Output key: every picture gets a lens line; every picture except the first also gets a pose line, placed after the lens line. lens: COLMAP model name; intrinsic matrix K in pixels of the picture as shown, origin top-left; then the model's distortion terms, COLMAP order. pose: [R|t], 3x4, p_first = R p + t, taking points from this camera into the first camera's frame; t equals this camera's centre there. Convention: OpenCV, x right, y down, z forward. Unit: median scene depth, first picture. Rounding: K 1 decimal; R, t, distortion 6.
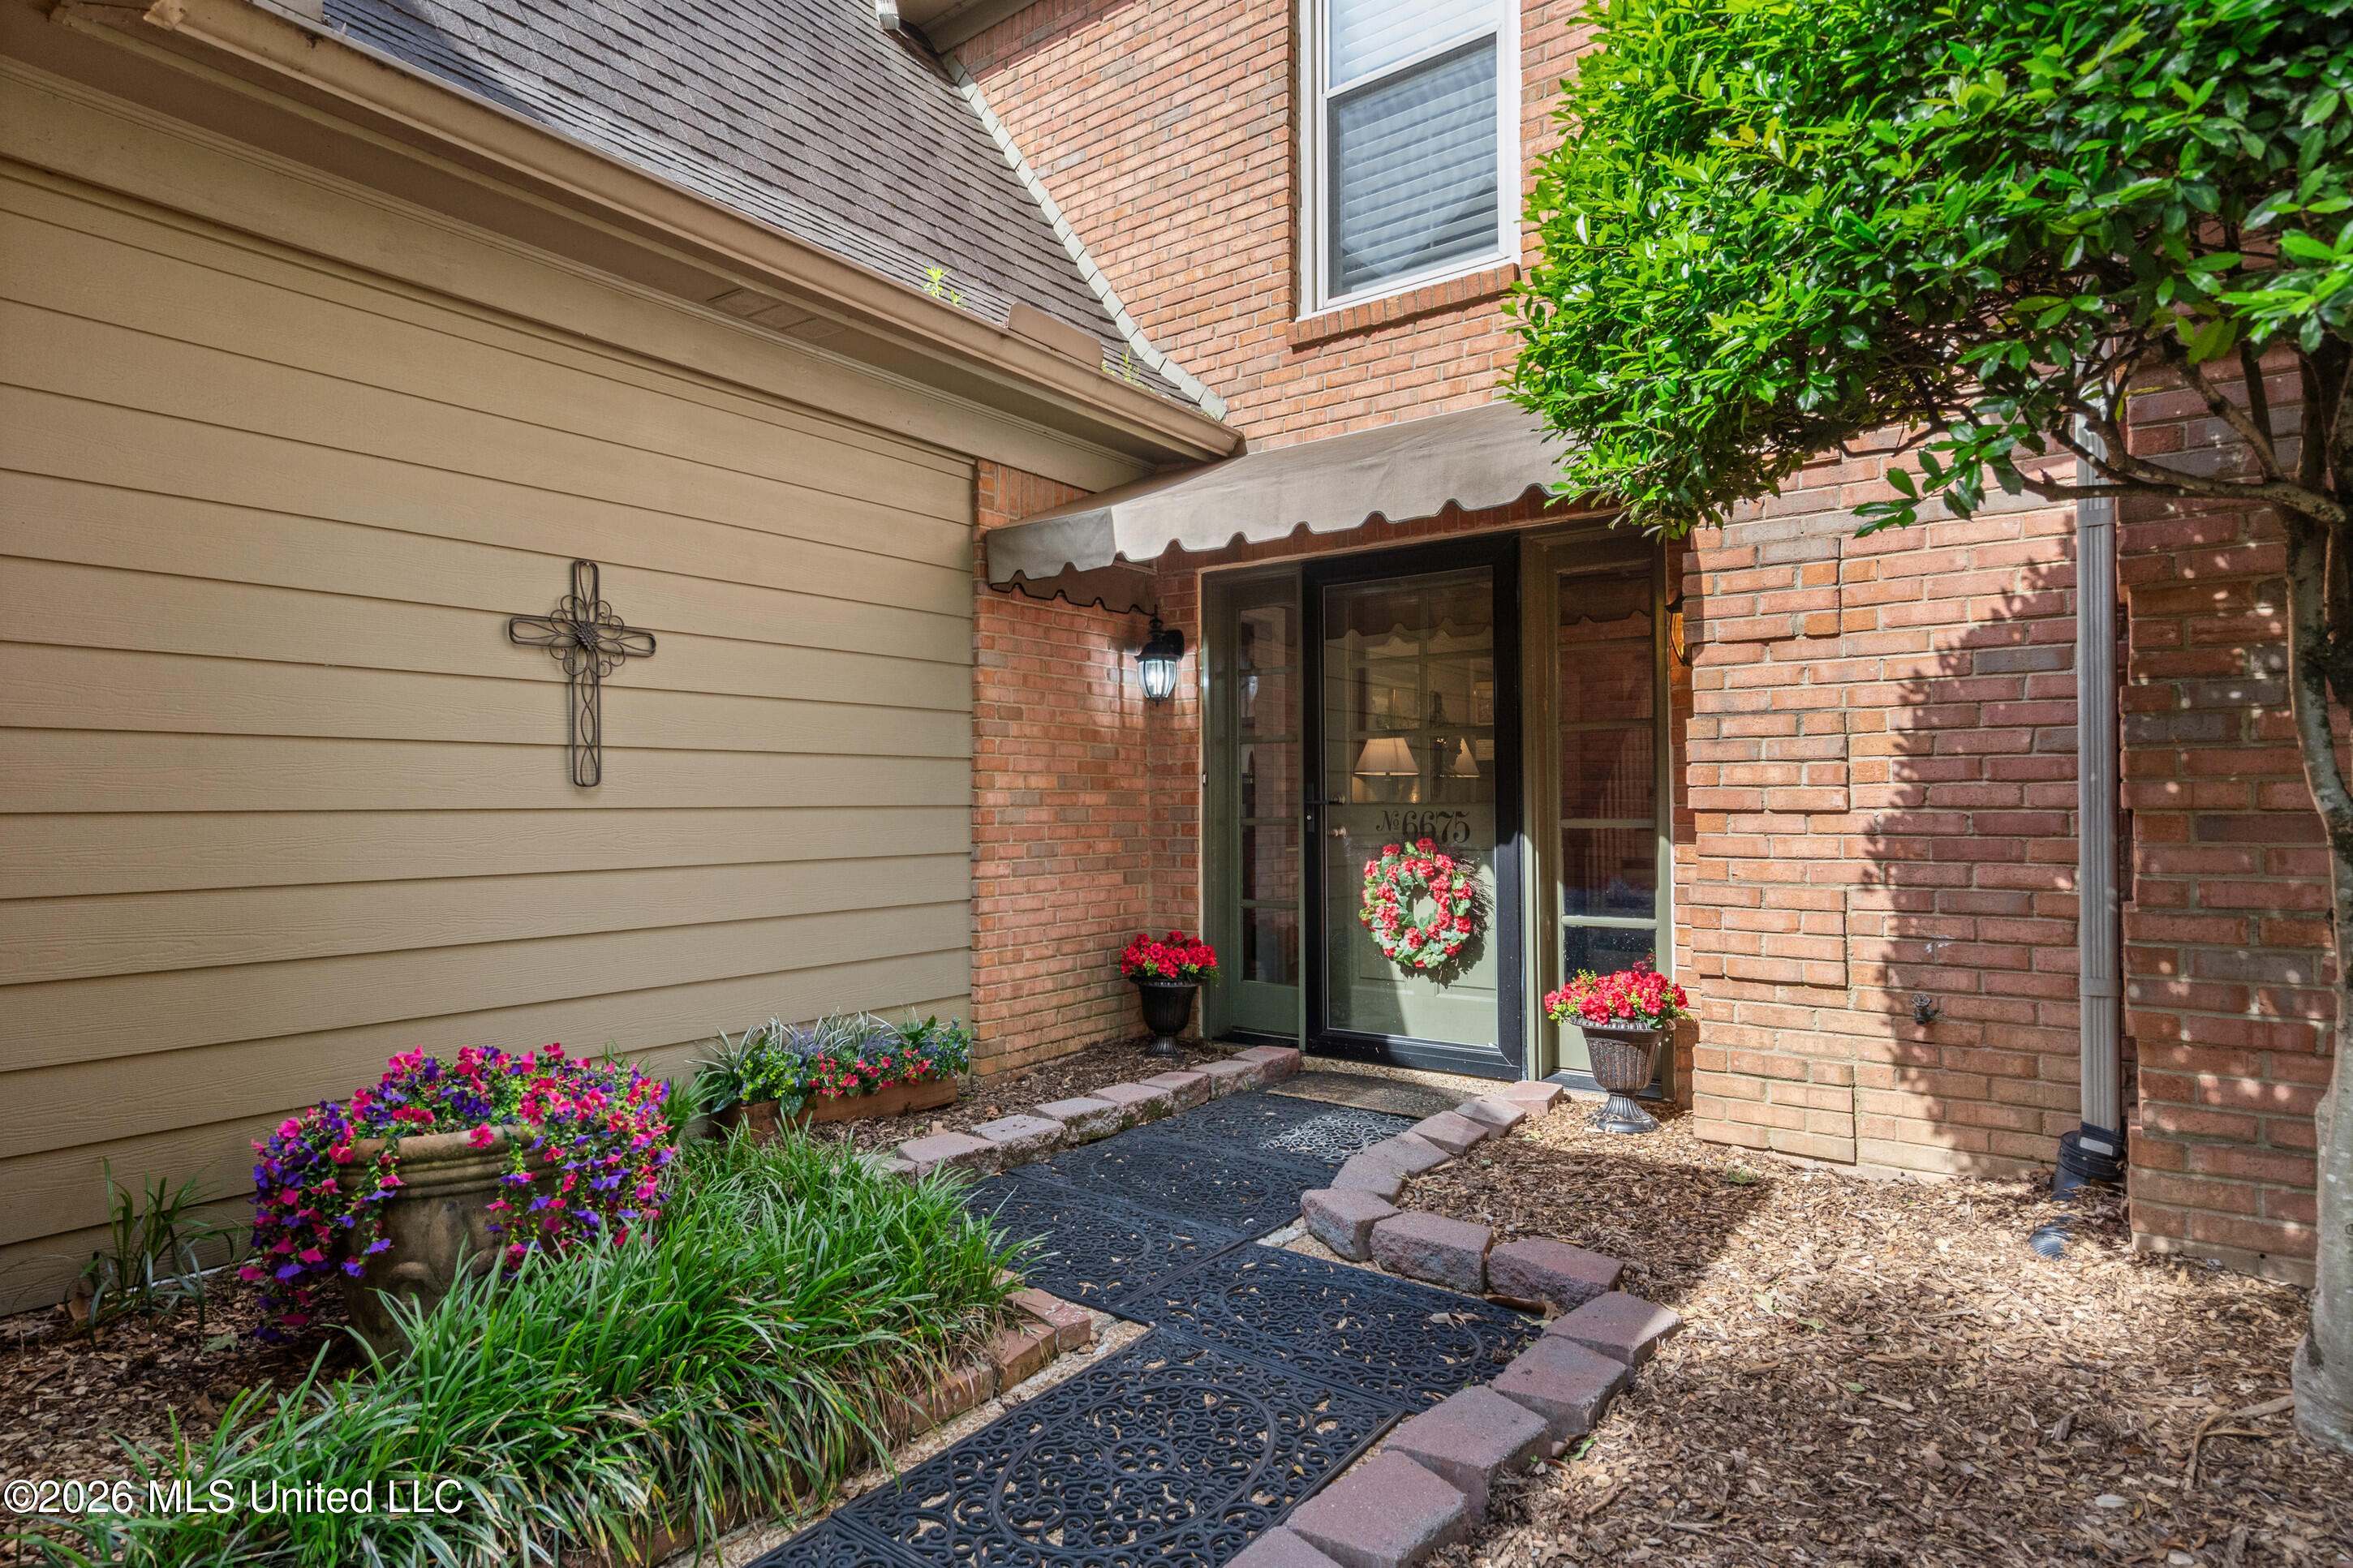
lens RADIAL K [[1216.8, 0, 1167.7], [0, 1216.8, 796.7], [0, 0, 1]] dist [0.000895, 0.000205]
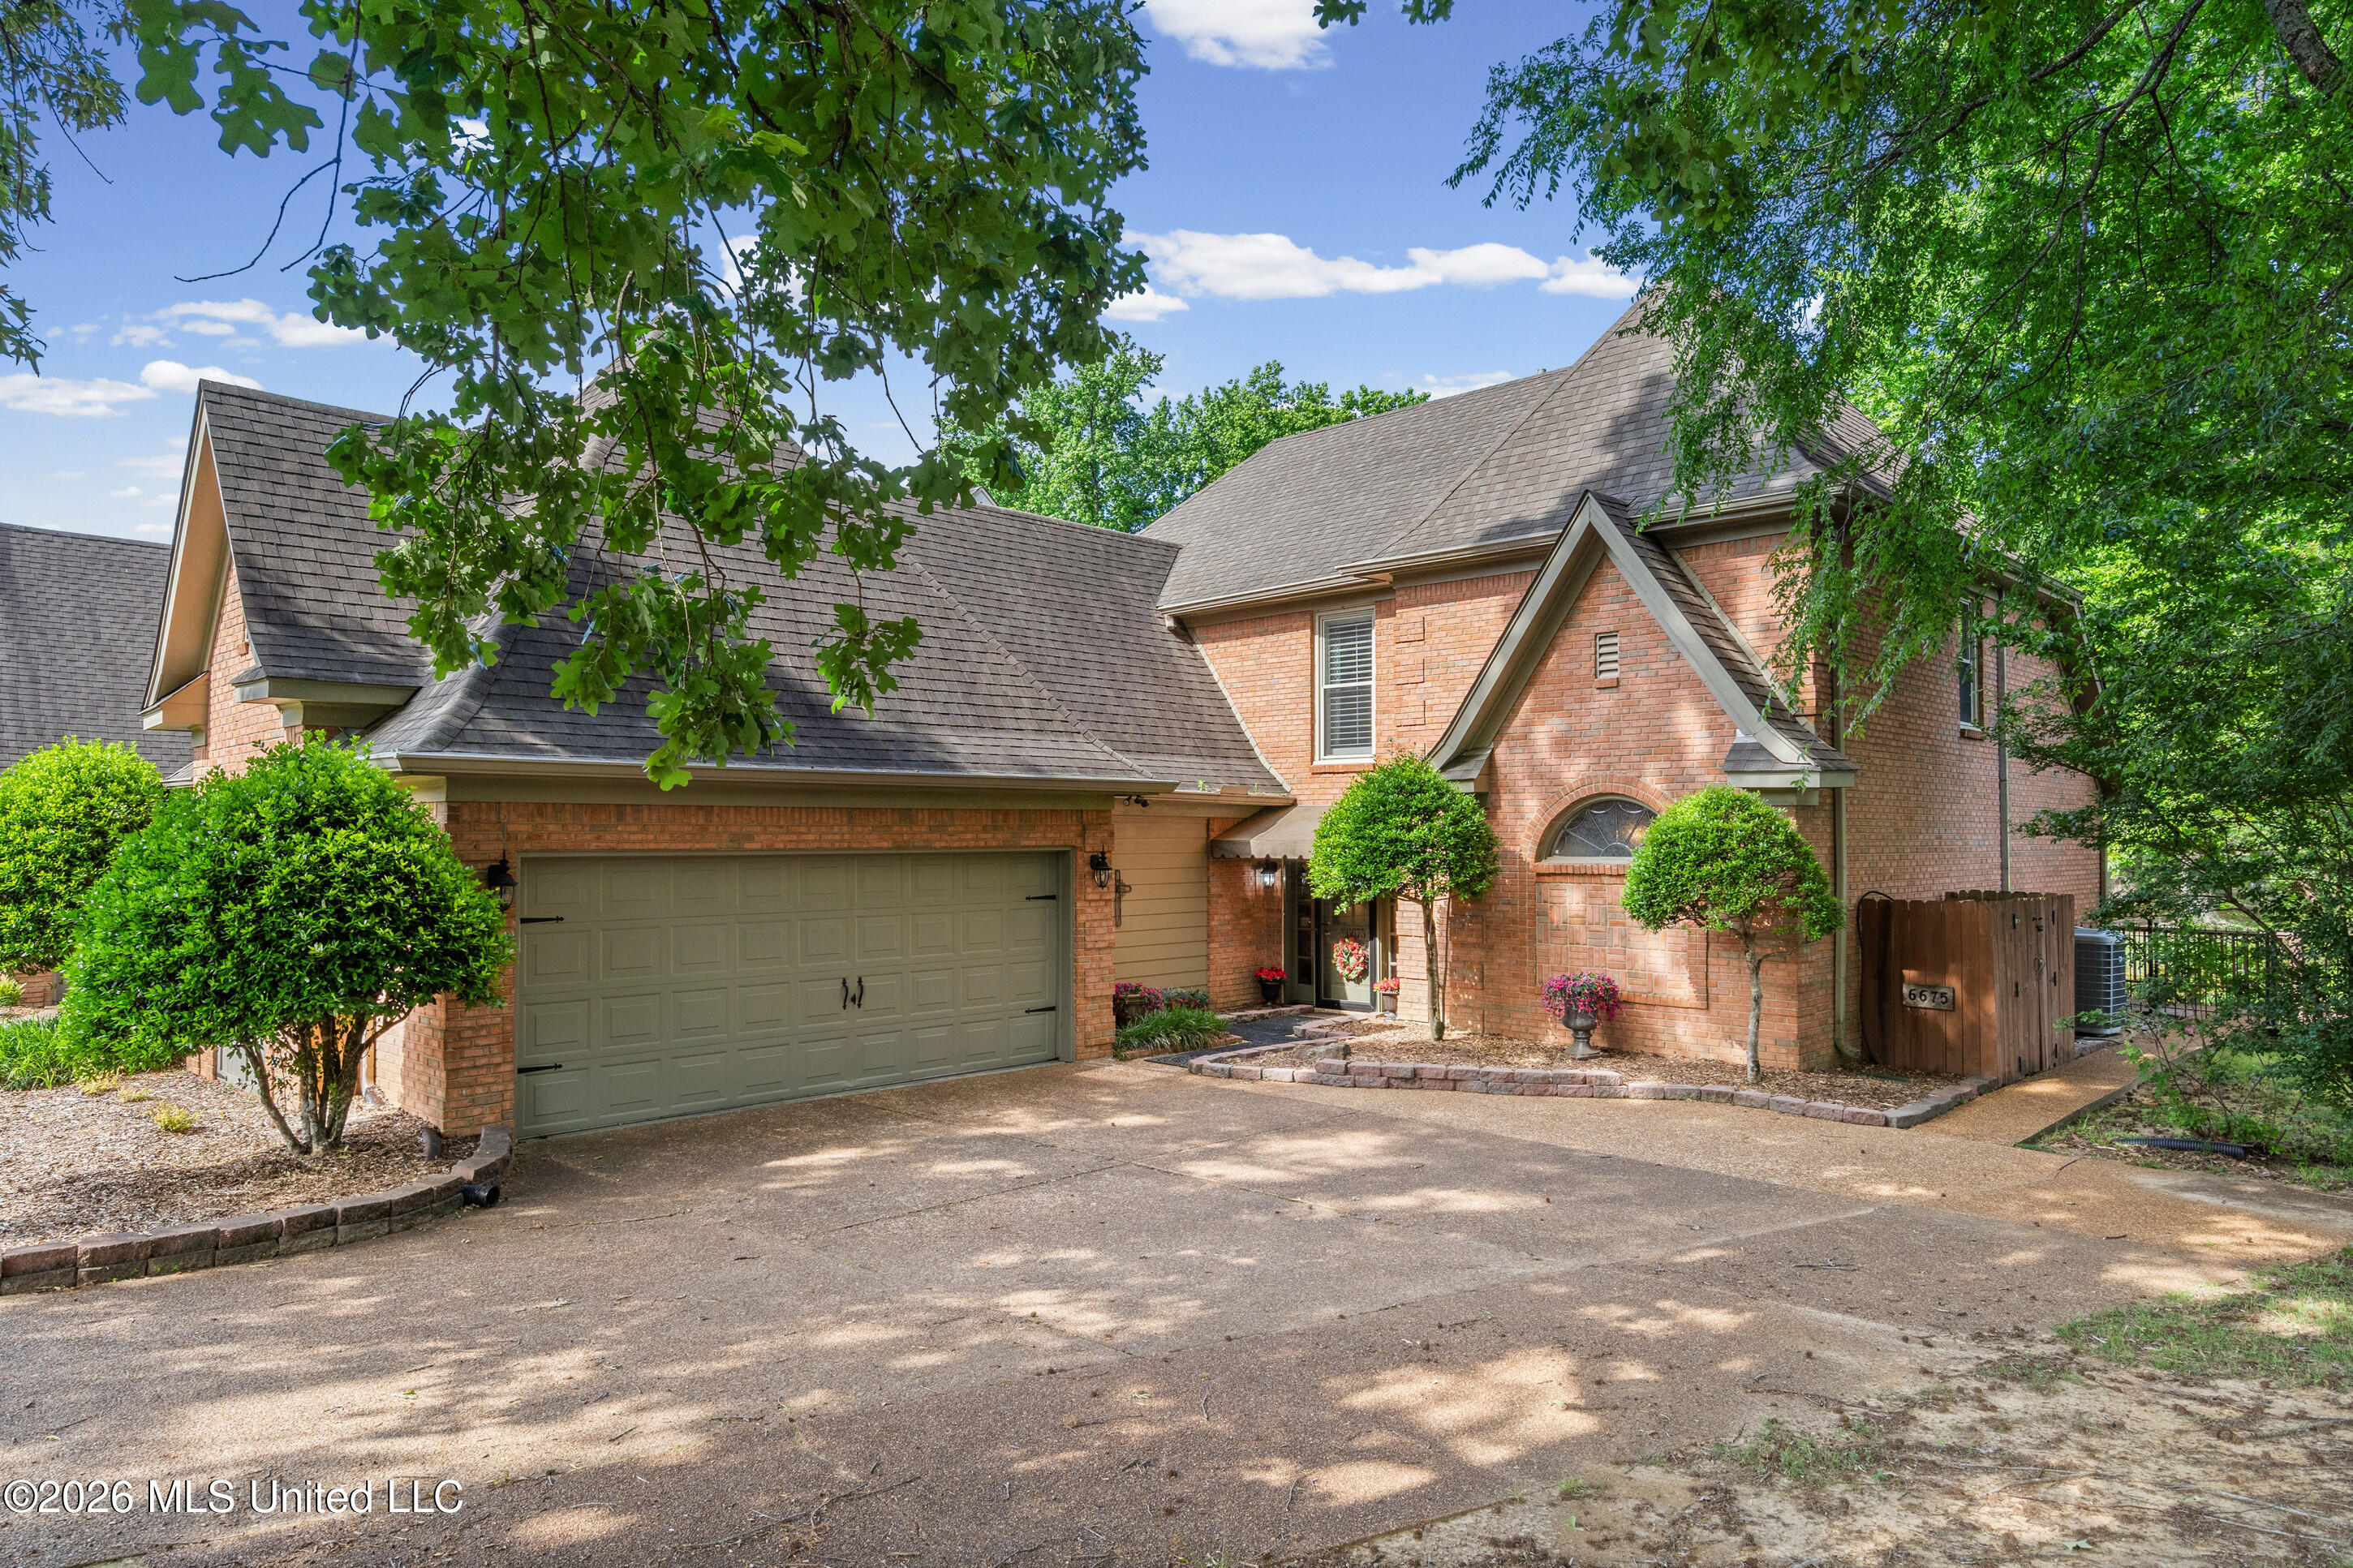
lens RADIAL K [[1336.9, 0, 1190.9], [0, 1336.9, 826.4], [0, 0, 1]] dist [-0.014888, -0.000138]
pose [[0.994151, 0.001749, -0.107982, 0.174475], [-0.002604, 0.999966, -0.007783, -0.225954], [0.107965, 0.008019, 0.994122, -2.496914]]
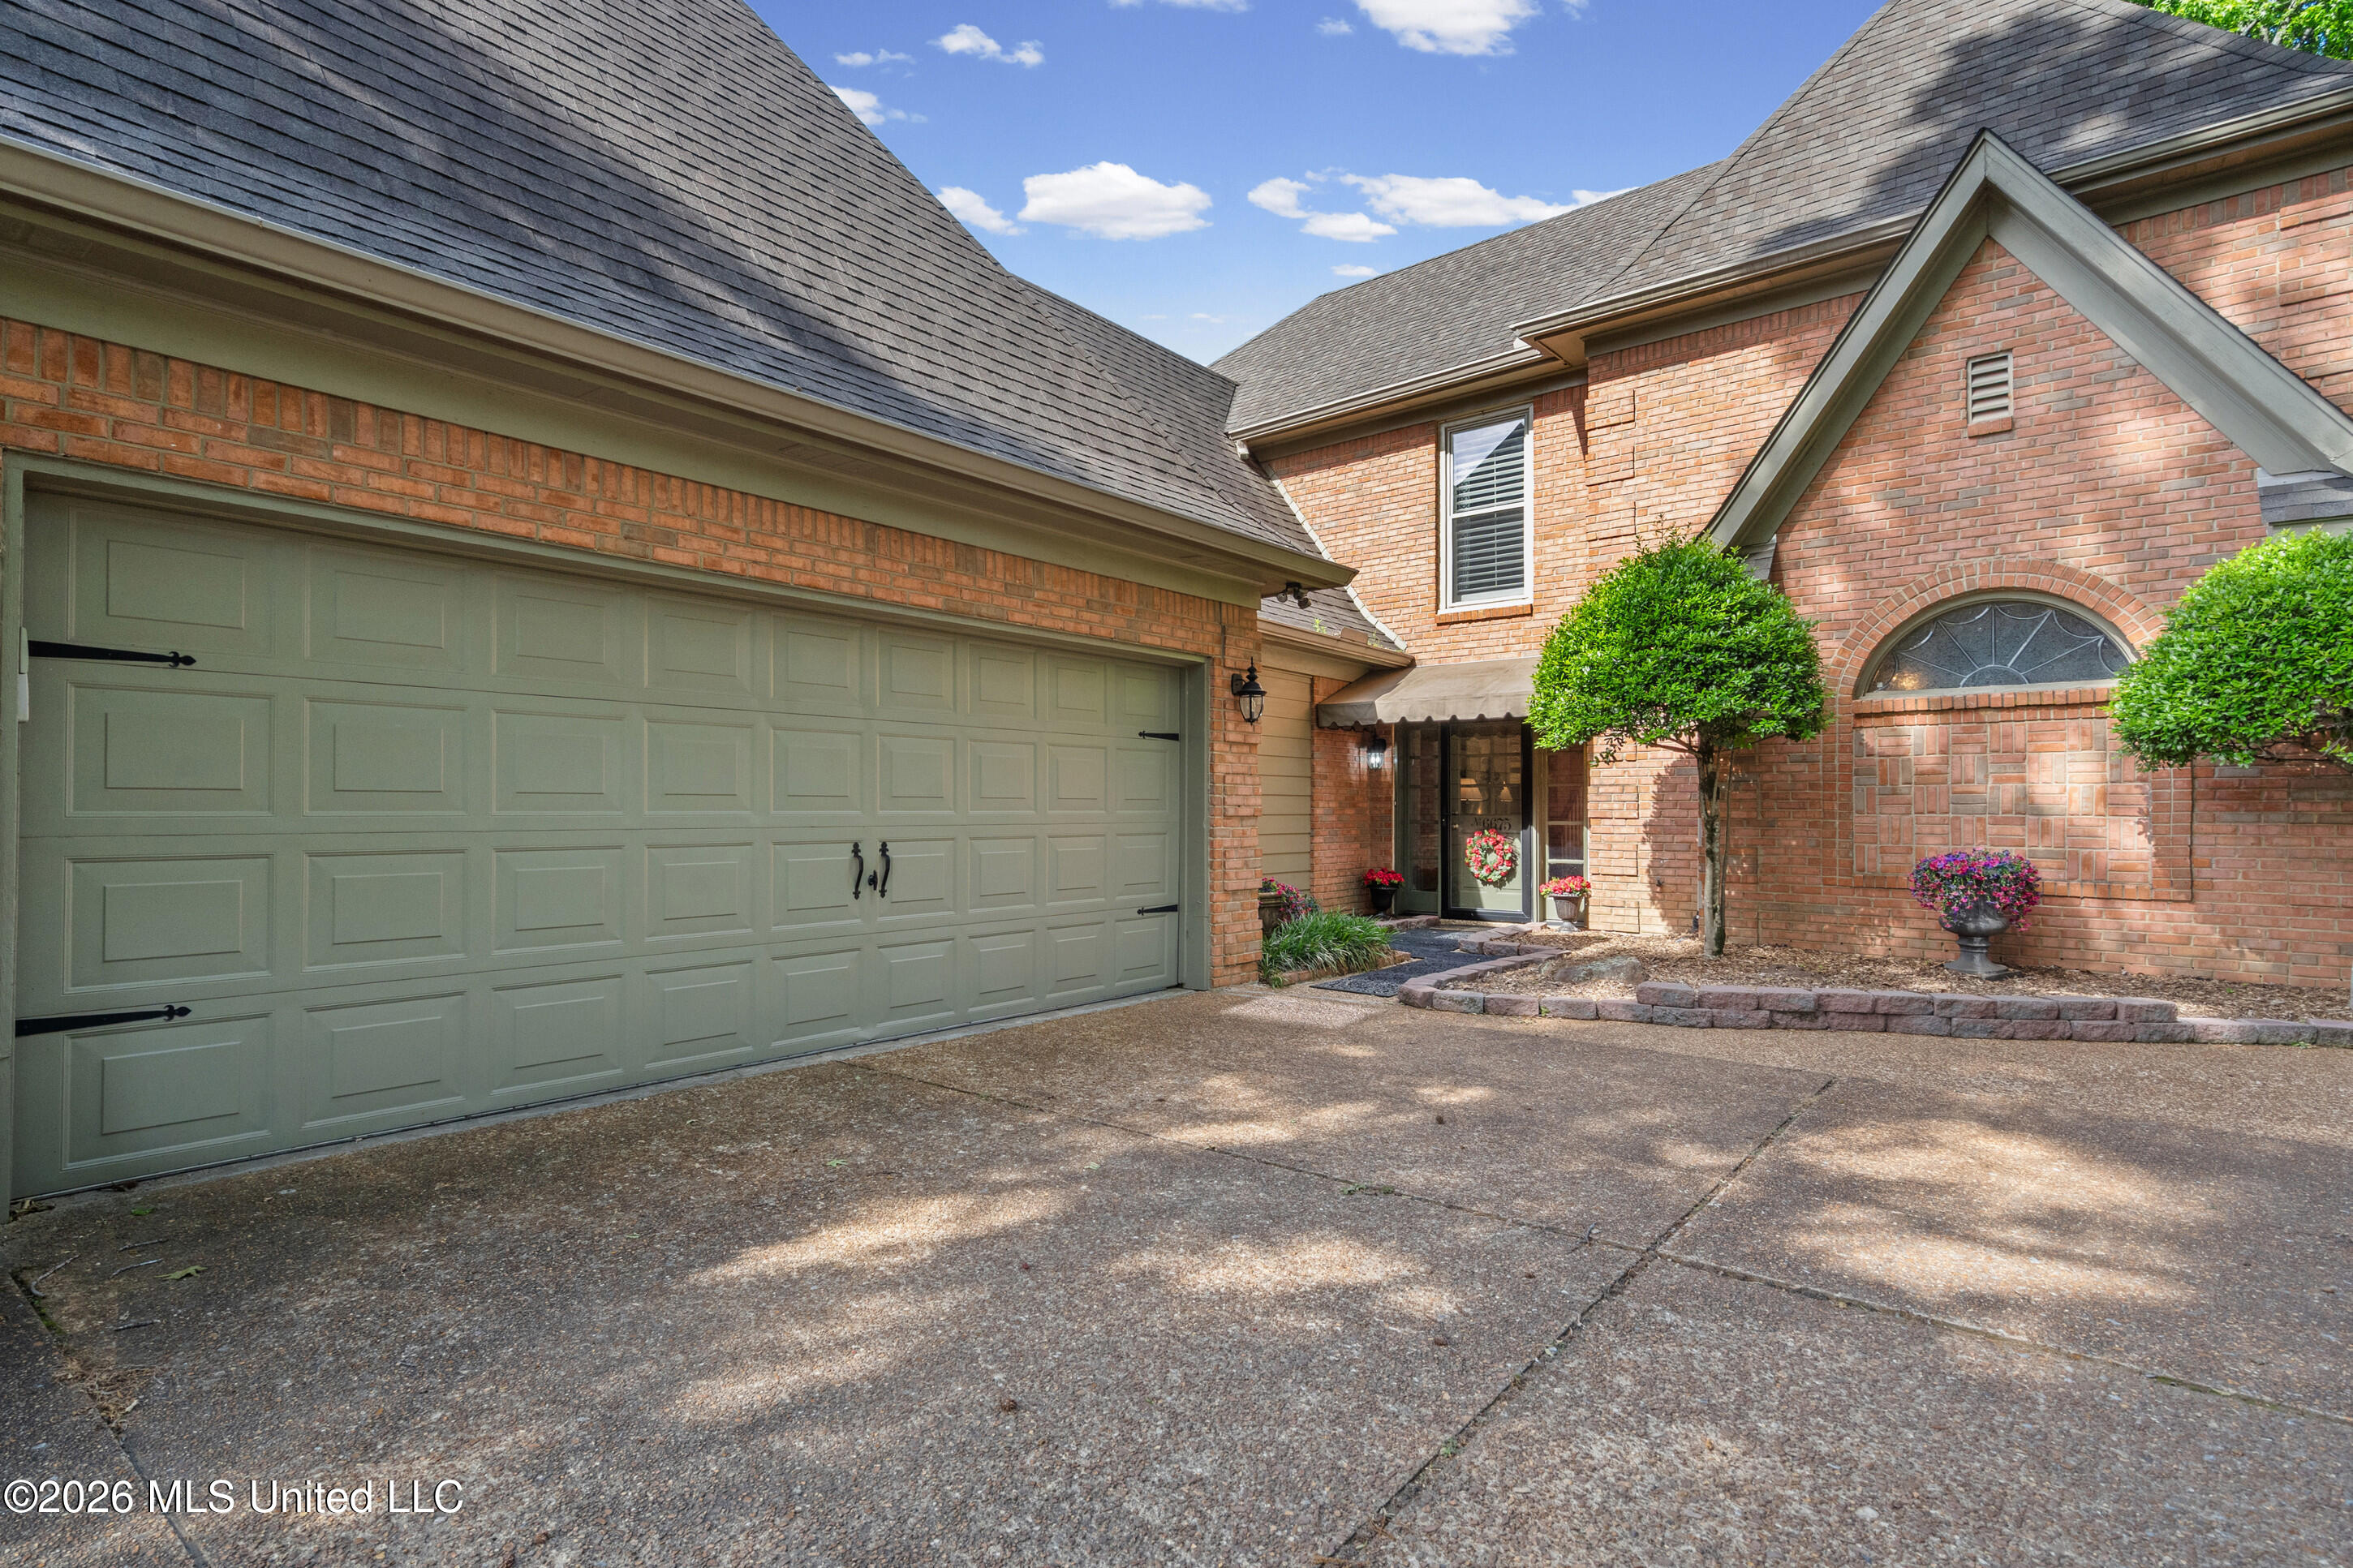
lens RADIAL K [[1083.4, 0, 1177.4], [0, 1083.4, 810.8], [0, 0, 1]] dist [-0.010278, 0.001093]
pose [[0.999037, 0.006302, -0.043418, -0.337091], [-0.006090, 0.999969, 0.005001, -0.009382], [0.043448, -0.004732, 0.999044, -1.238939]]
